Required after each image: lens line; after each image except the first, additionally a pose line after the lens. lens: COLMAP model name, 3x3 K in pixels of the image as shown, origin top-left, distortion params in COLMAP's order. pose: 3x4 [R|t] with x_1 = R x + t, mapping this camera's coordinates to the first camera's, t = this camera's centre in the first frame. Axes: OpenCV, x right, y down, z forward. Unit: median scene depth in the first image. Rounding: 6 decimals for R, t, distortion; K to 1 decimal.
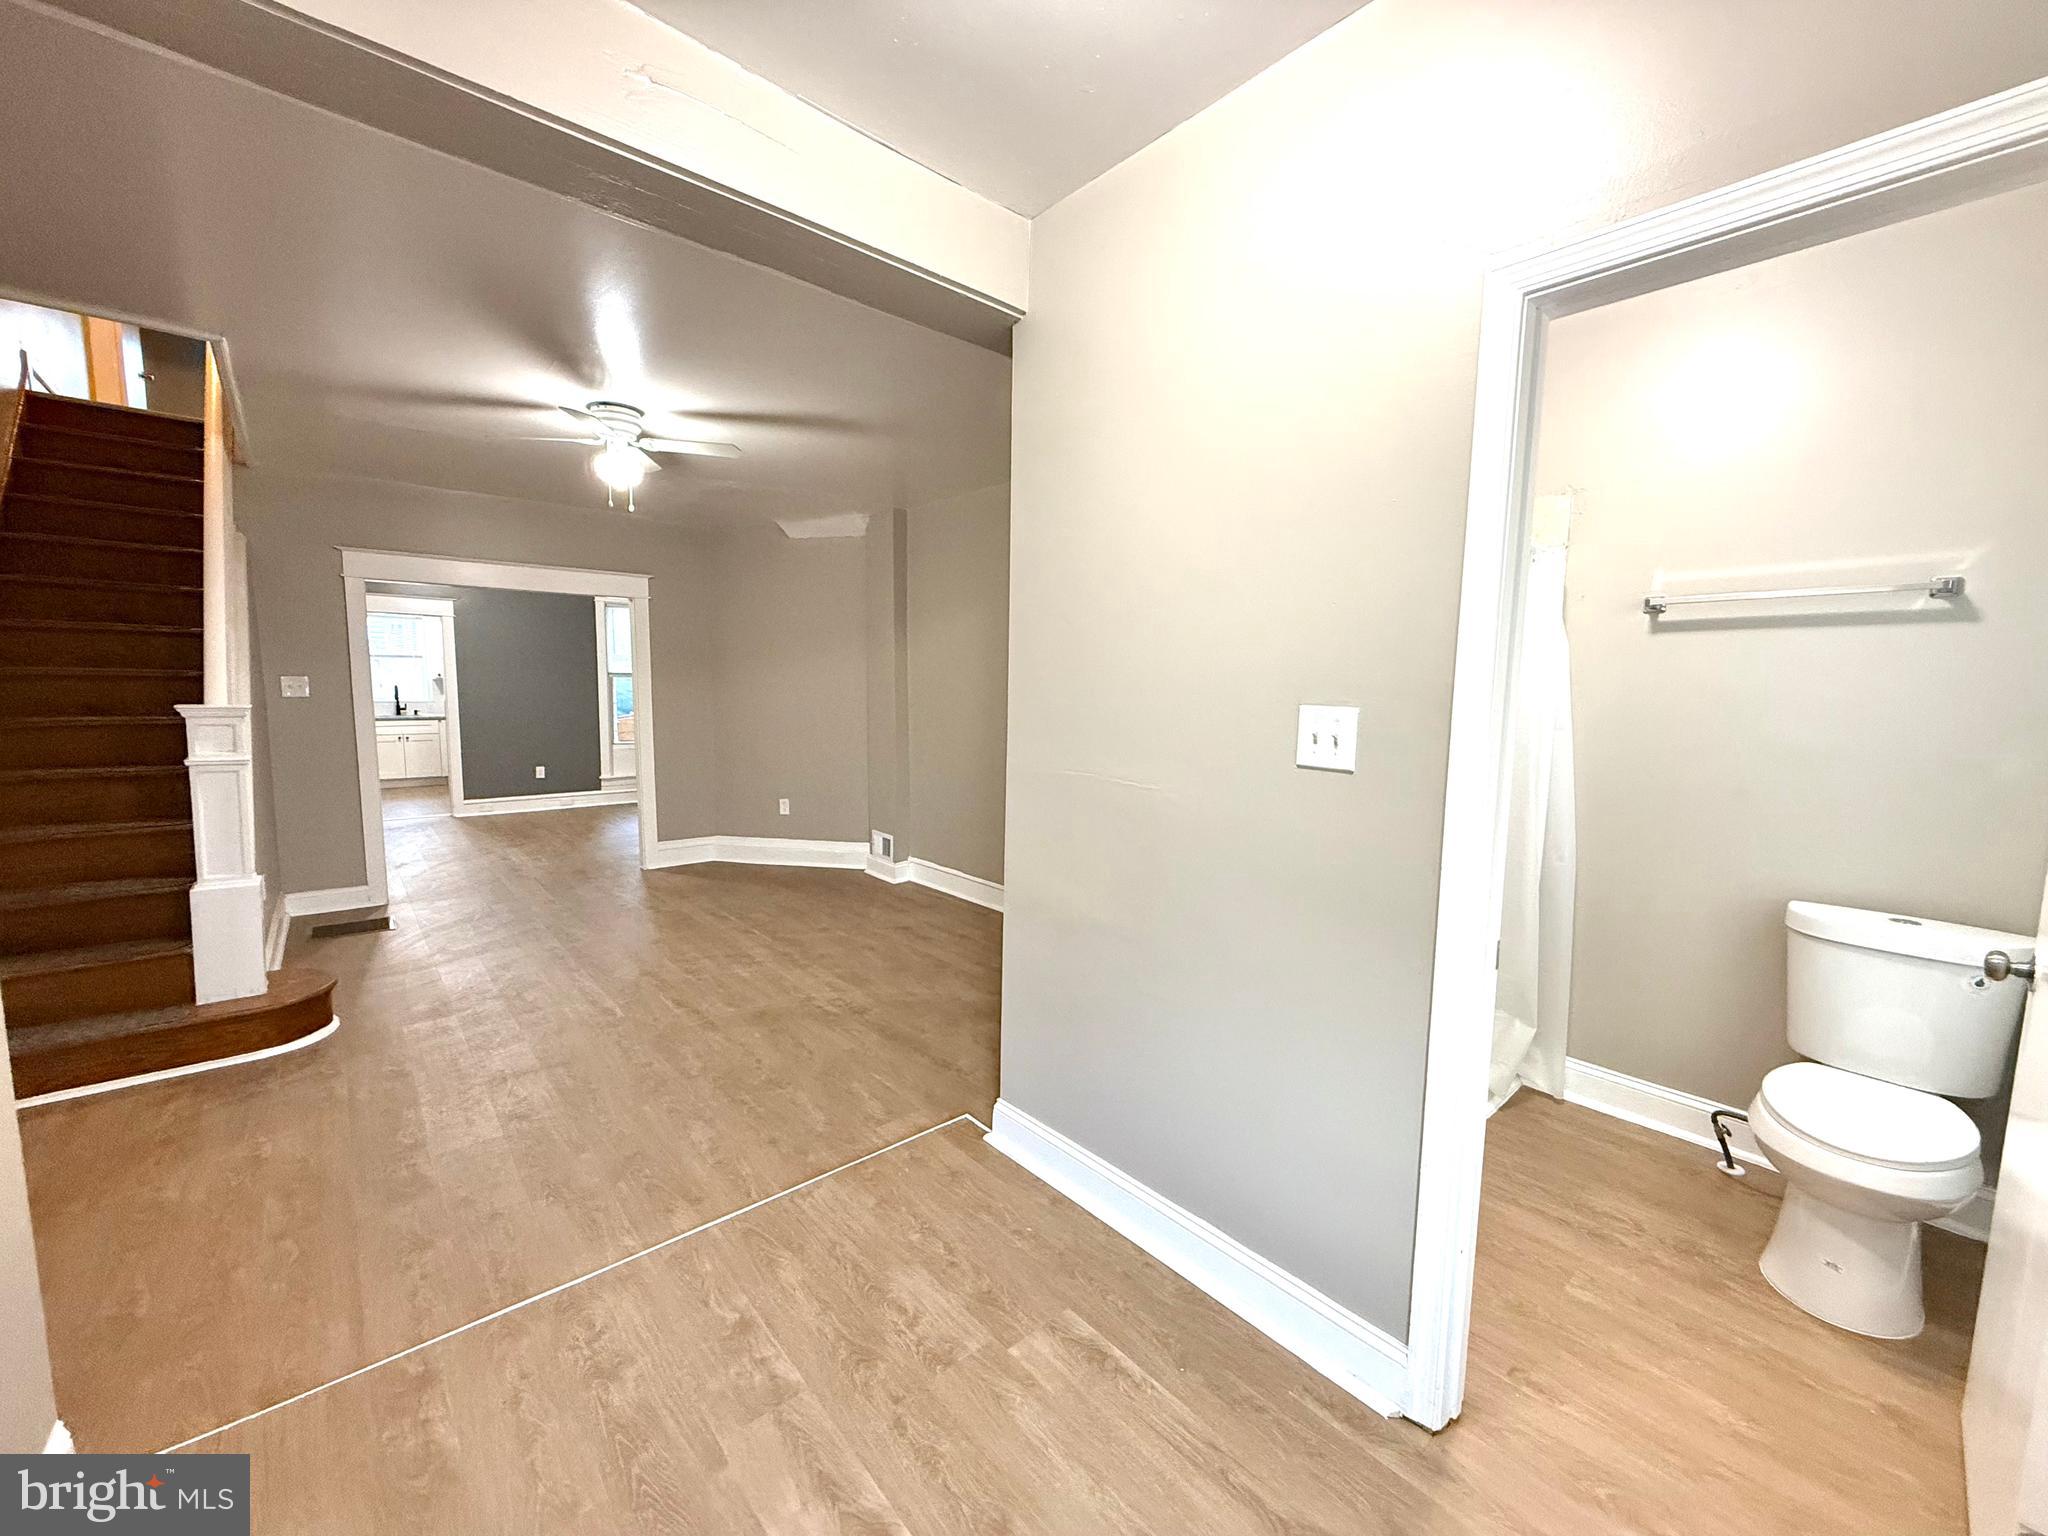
lens RADIAL K [[815.8, 0, 1019.7], [0, 815.8, 770.5], [0, 0, 1]] dist [0.000658, -0.000041]
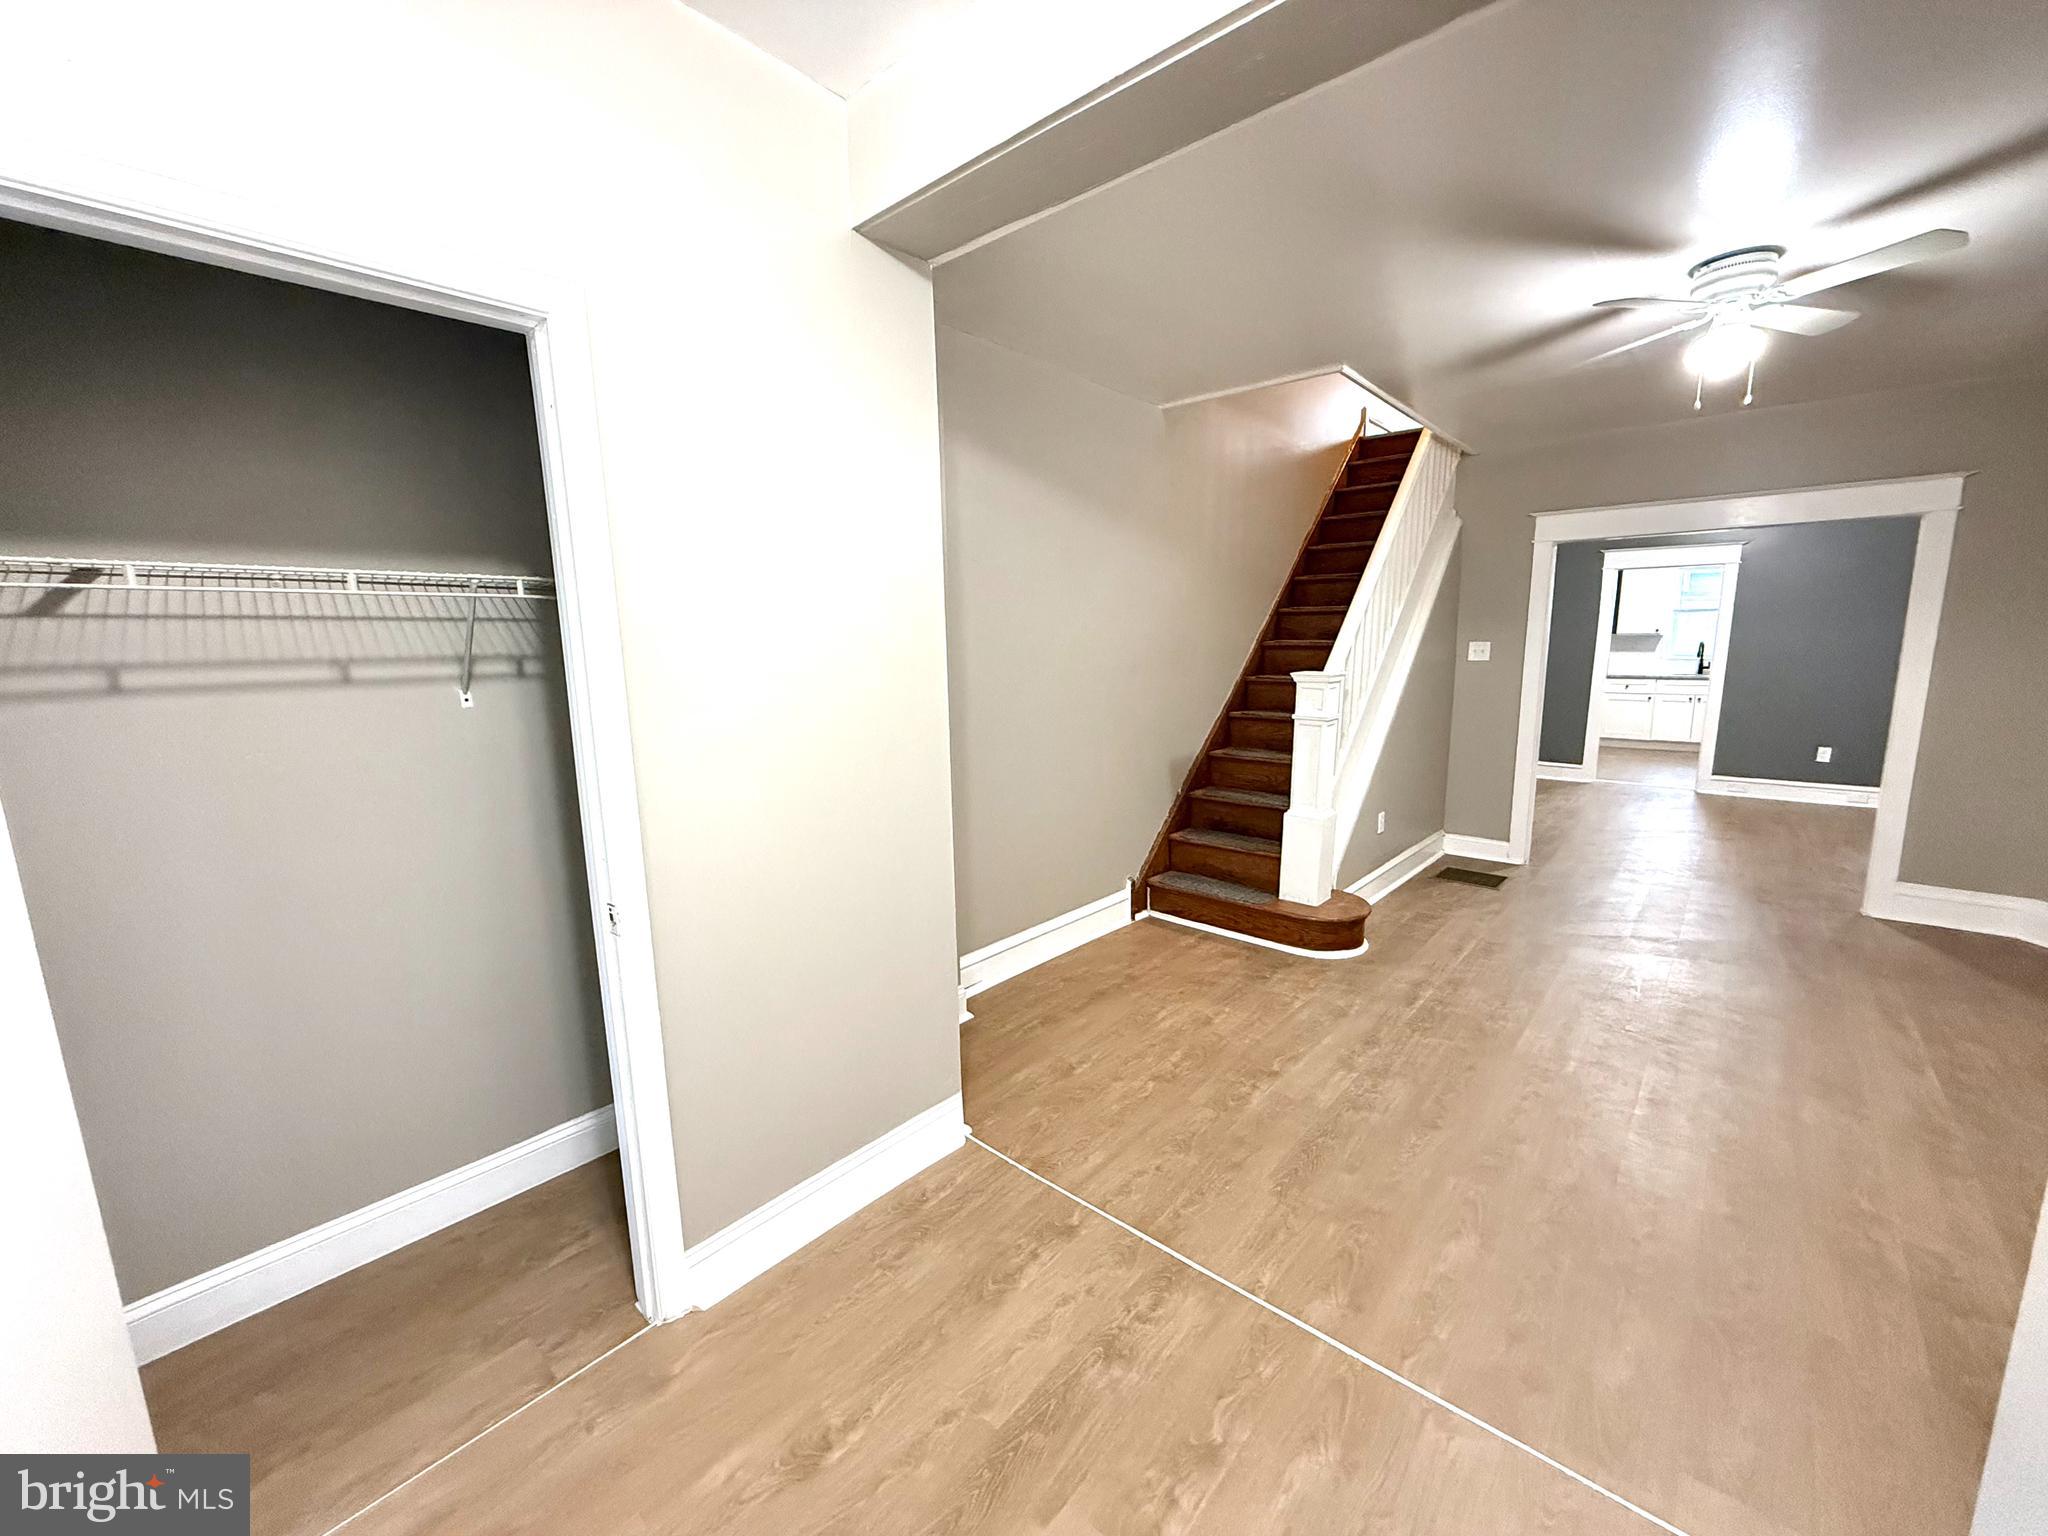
lens RADIAL K [[813.7, 0, 1025.7], [0, 813.7, 771.6], [0, 0, 1]] dist [-0.001768, -0.000154]
pose [[0.128721, 0.148775, -0.980458, 0.287063], [-0.086614, 0.986591, 0.138335, -0.087706], [0.987891, 0.067114, 0.139881, 0.538595]]
